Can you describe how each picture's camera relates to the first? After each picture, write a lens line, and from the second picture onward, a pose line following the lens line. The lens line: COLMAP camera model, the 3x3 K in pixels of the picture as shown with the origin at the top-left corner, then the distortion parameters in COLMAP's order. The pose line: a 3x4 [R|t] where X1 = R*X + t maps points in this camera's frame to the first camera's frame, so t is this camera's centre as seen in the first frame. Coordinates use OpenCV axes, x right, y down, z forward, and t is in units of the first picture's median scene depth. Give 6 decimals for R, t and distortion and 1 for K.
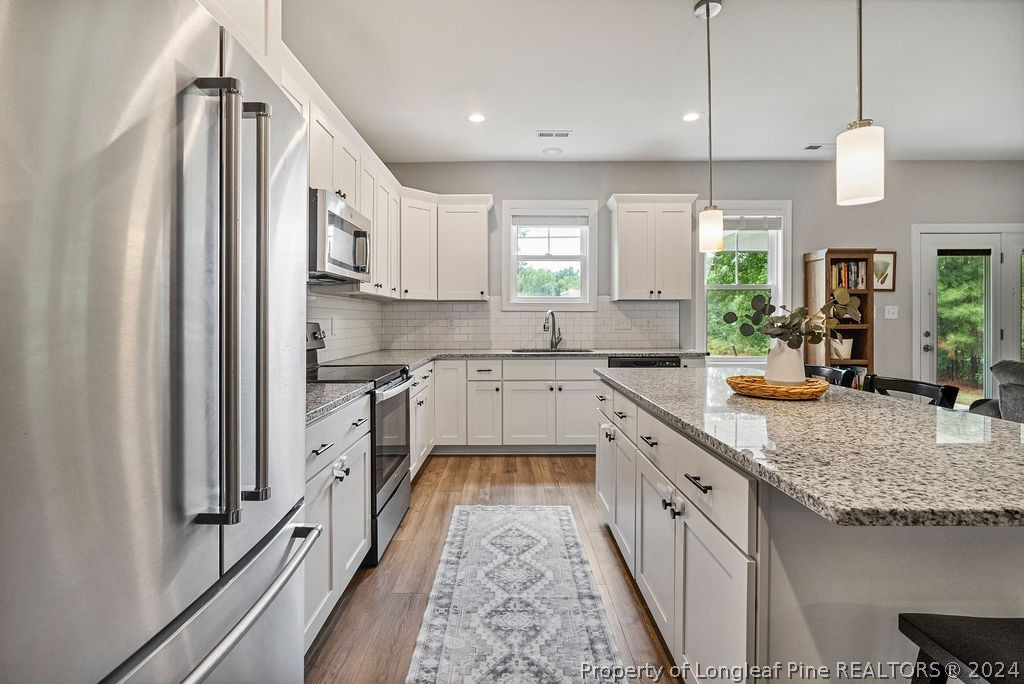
lens RADIAL K [[470.8, 0, 508.8], [0, 470.8, 321.5], [0, 0, 1]] dist [-0.004188, 0.002013]
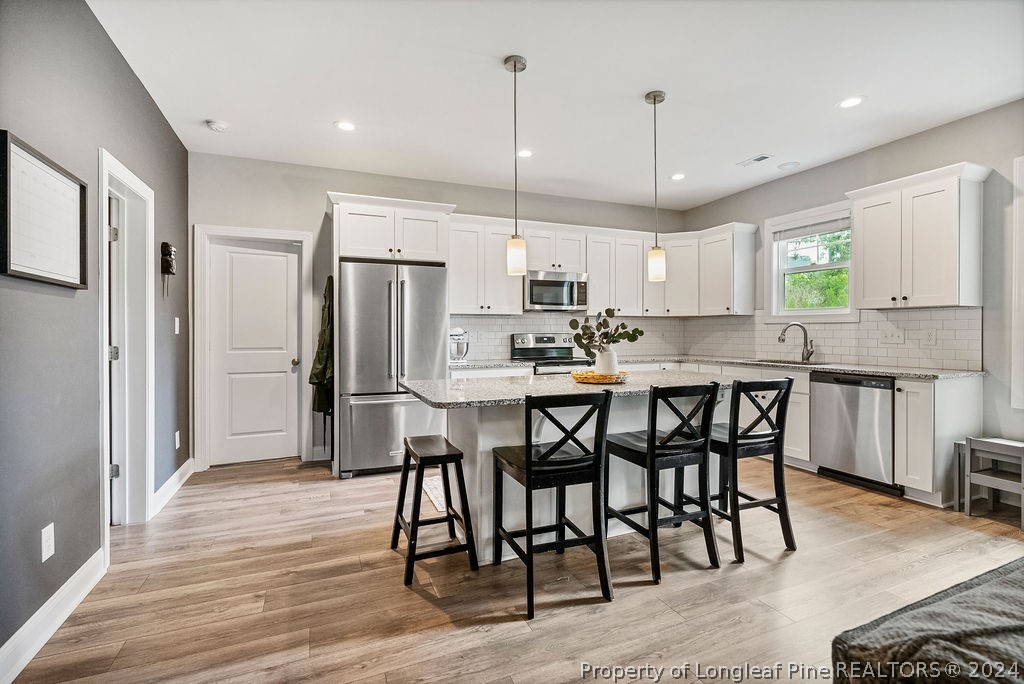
lens RADIAL K [[468.6, 0, 513.0], [0, 468.6, 338.1], [0, 0, 1]] dist [-0.009586, 0.001961]
pose [[0.372801, 0.011631, -0.927838, 1.095012], [0.000462, 0.999919, 0.012720, -0.004849], [0.927911, -0.005171, 0.372766, 0.097392]]
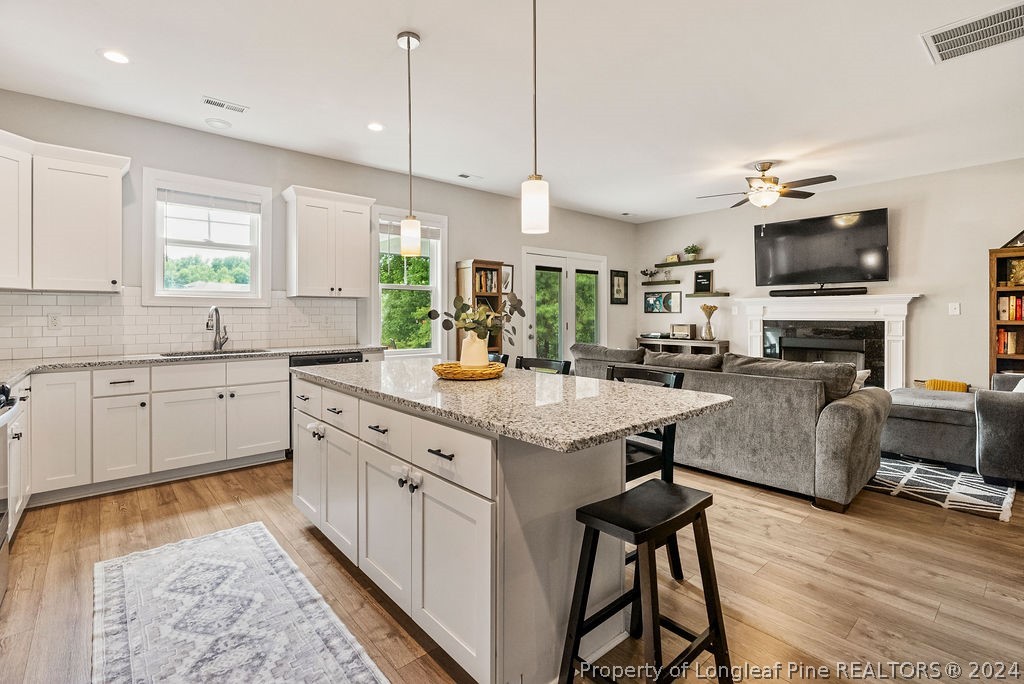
lens RADIAL K [[468.6, 0, 509.0], [0, 468.6, 313.2], [0, 0, 1]] dist [-0.009586, 0.001961]
pose [[0.755105, 0.002361, 0.655600, -0.090094], [0.004715, 0.999948, -0.009032, 0.000029], [-0.655587, 0.009911, 0.755054, -0.001323]]
